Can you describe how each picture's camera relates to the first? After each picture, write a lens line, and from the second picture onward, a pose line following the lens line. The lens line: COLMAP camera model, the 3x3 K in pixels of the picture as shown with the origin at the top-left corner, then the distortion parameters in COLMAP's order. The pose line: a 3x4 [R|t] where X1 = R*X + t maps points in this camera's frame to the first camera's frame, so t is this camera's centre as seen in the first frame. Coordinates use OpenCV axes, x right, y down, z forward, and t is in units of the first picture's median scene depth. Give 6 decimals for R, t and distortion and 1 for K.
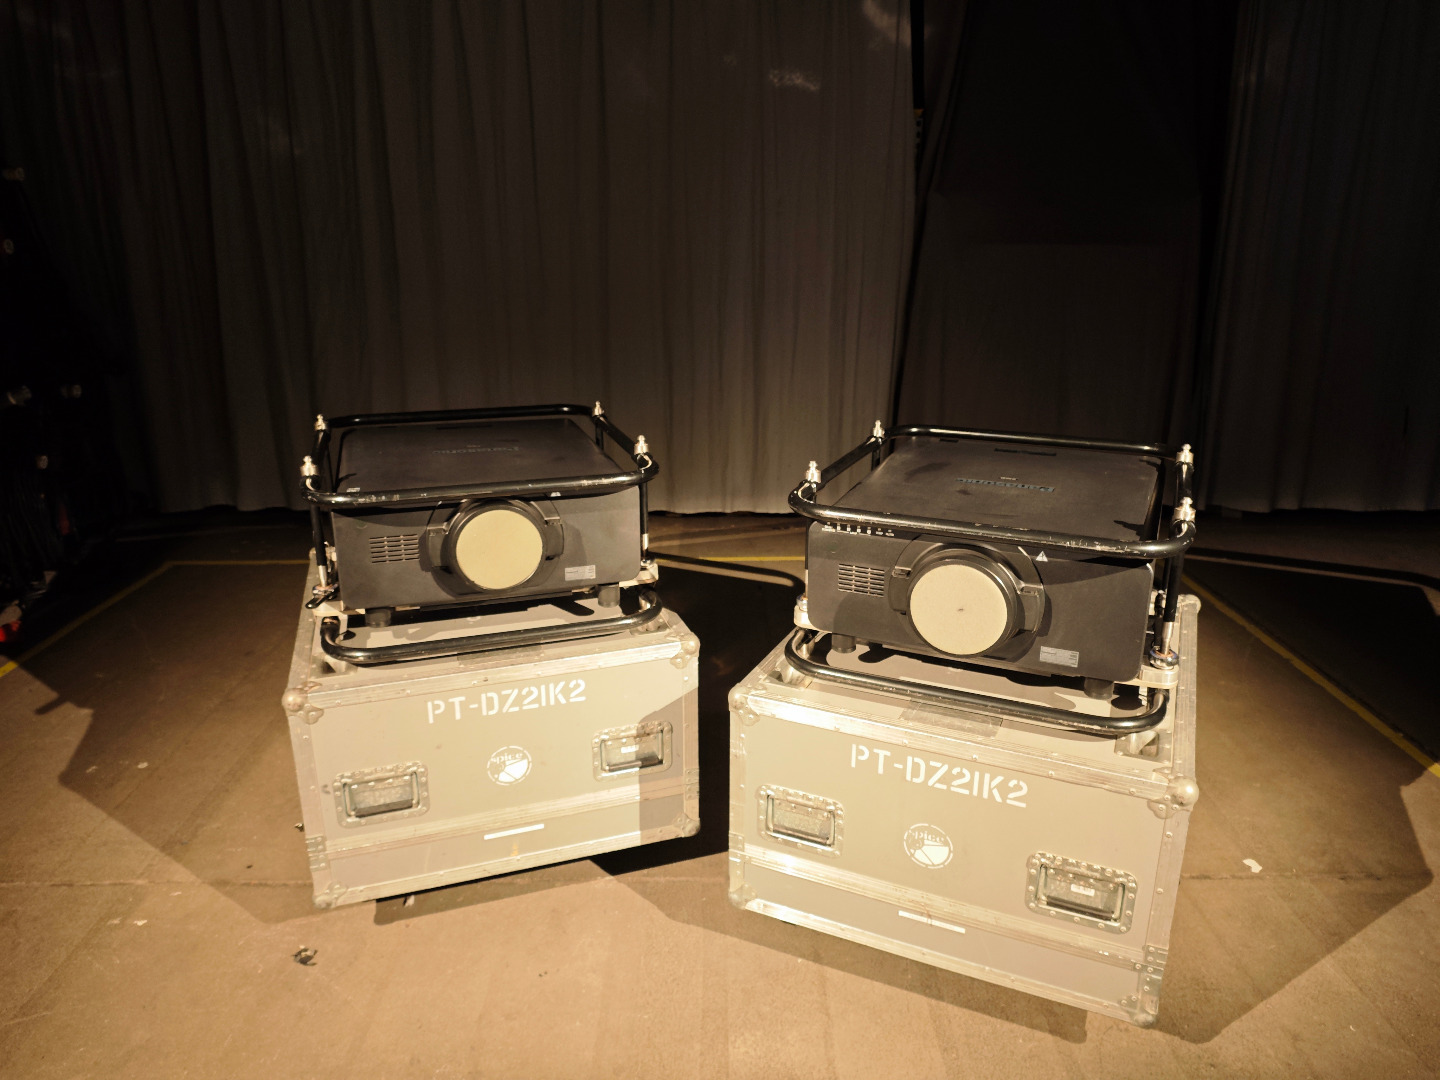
lens RADIAL K [[964.7, 0, 720.0], [0, 964.7, 540.0], [0, 0, 1]] dist [0.039278, -0.059311]
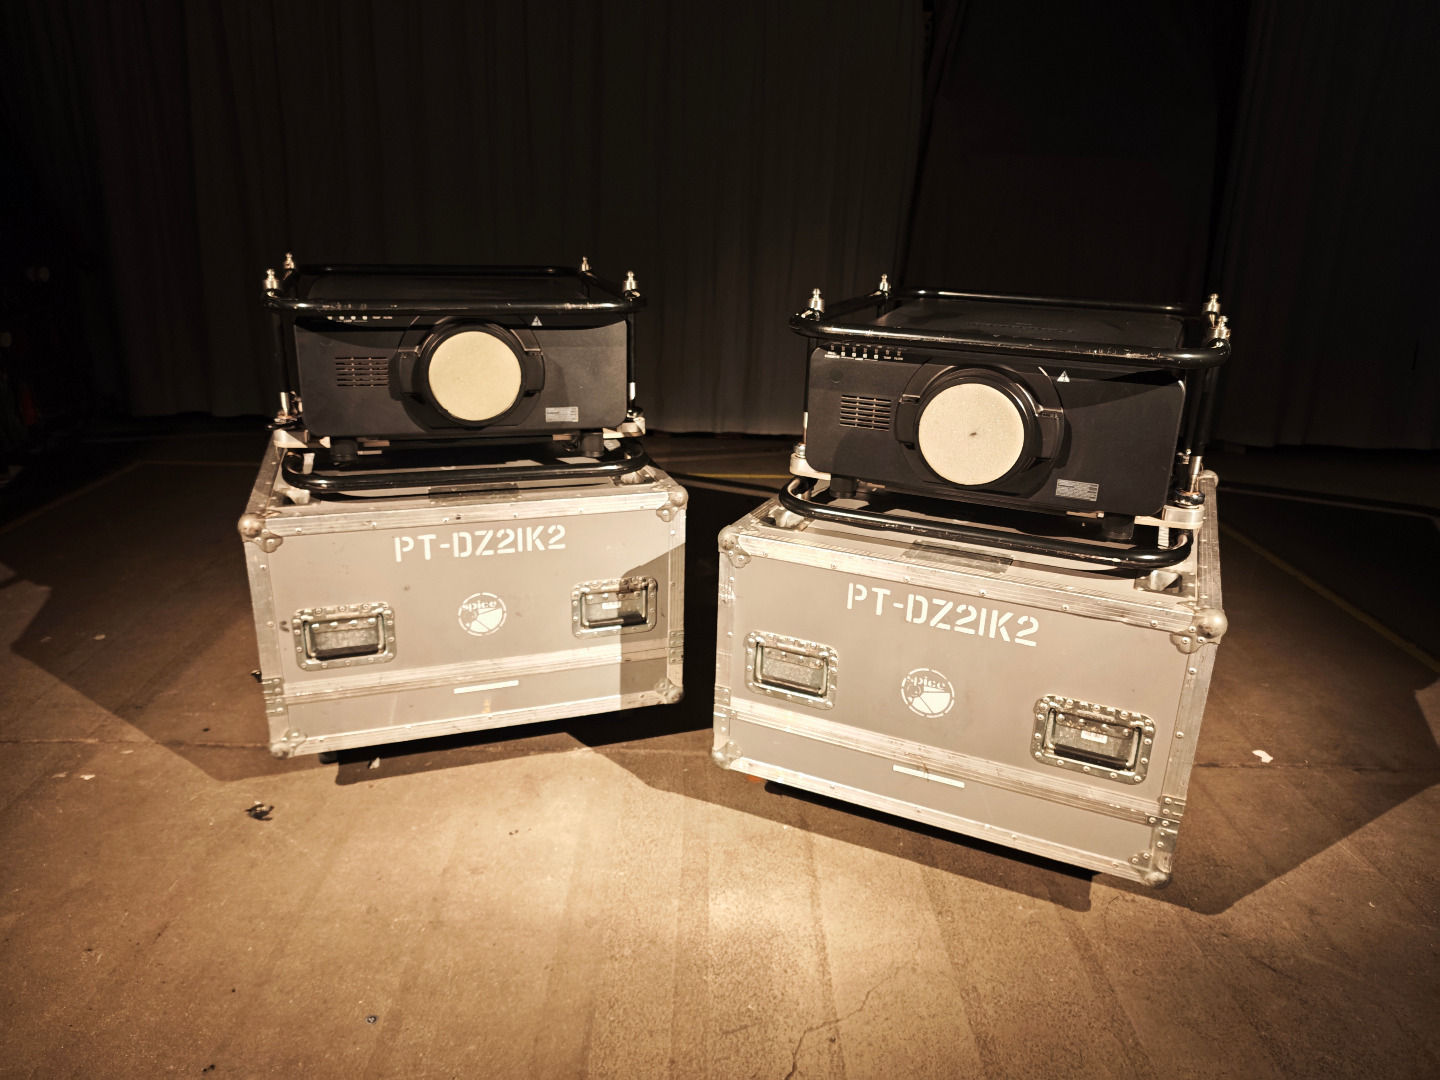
lens RADIAL K [[965.6, 0, 710.2], [0, 965.6, 529.7], [0, 0, 1]] dist [0.060300, -0.093803]
pose [[0.999662, 0.025713, 0.003841, -0.002418], [-0.025792, 0.999422, 0.022155, 0.130424], [-0.003270, -0.022246, 0.999747, 0.063263]]
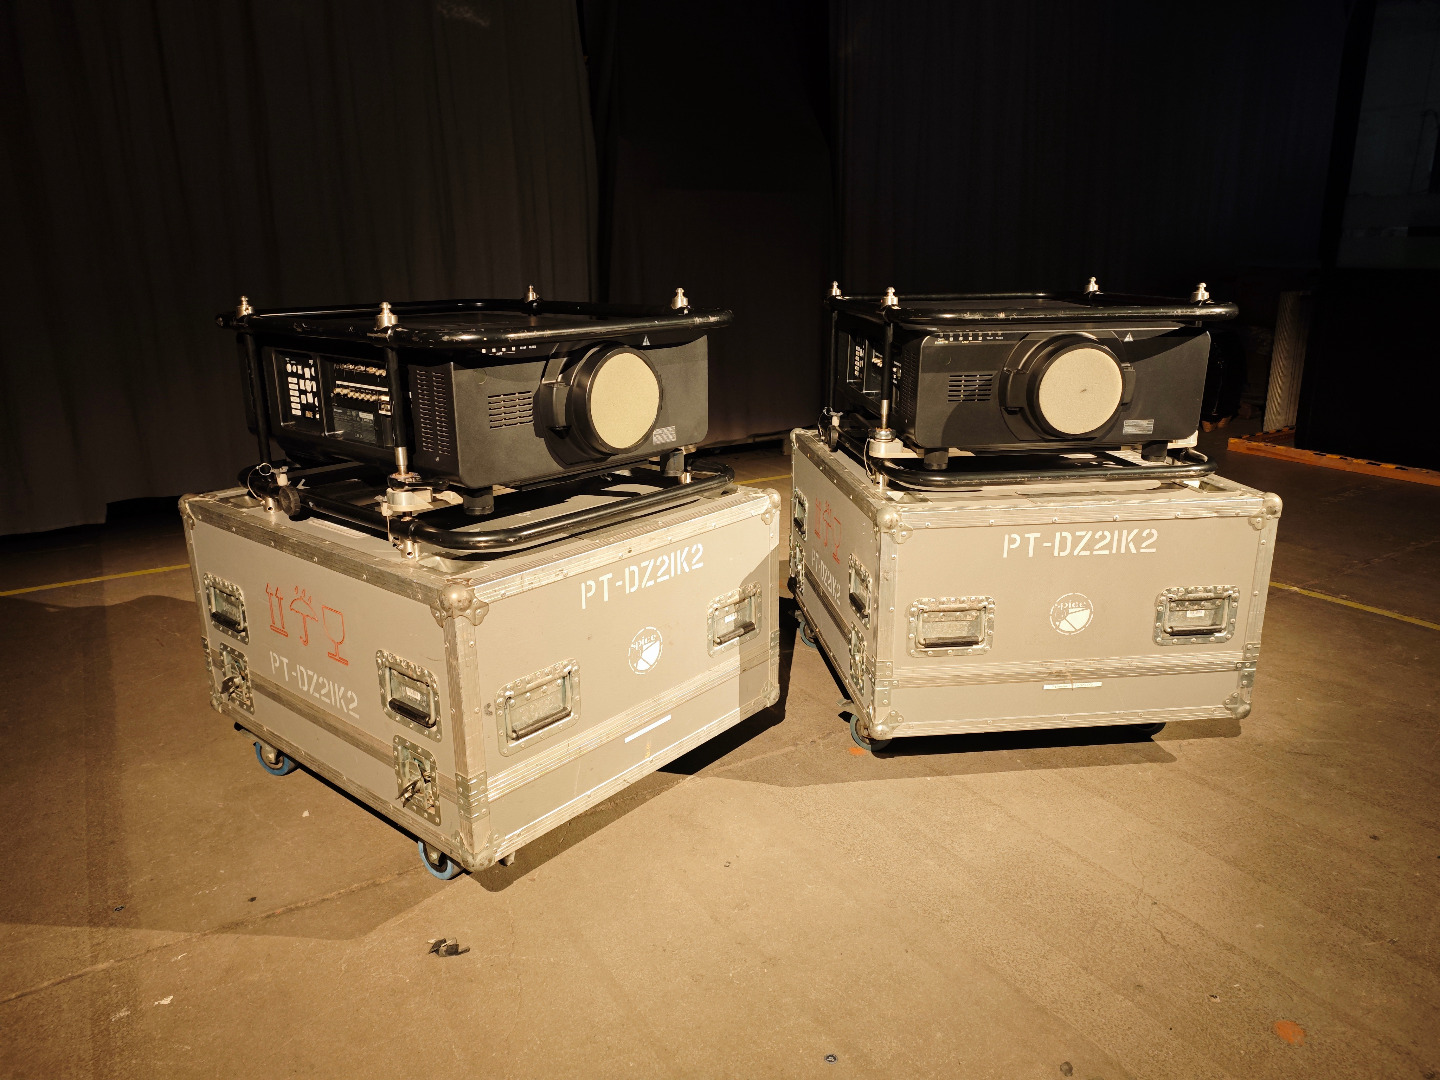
lens RADIAL K [[965.6, 0, 710.2], [0, 965.6, 529.7], [0, 0, 1]] dist [0.060300, -0.093803]
pose [[0.867166, -0.149314, 0.475109, -0.596780], [0.162750, 0.986582, 0.013006, 0.127461], [-0.470675, 0.066046, 0.879831, 0.194385]]
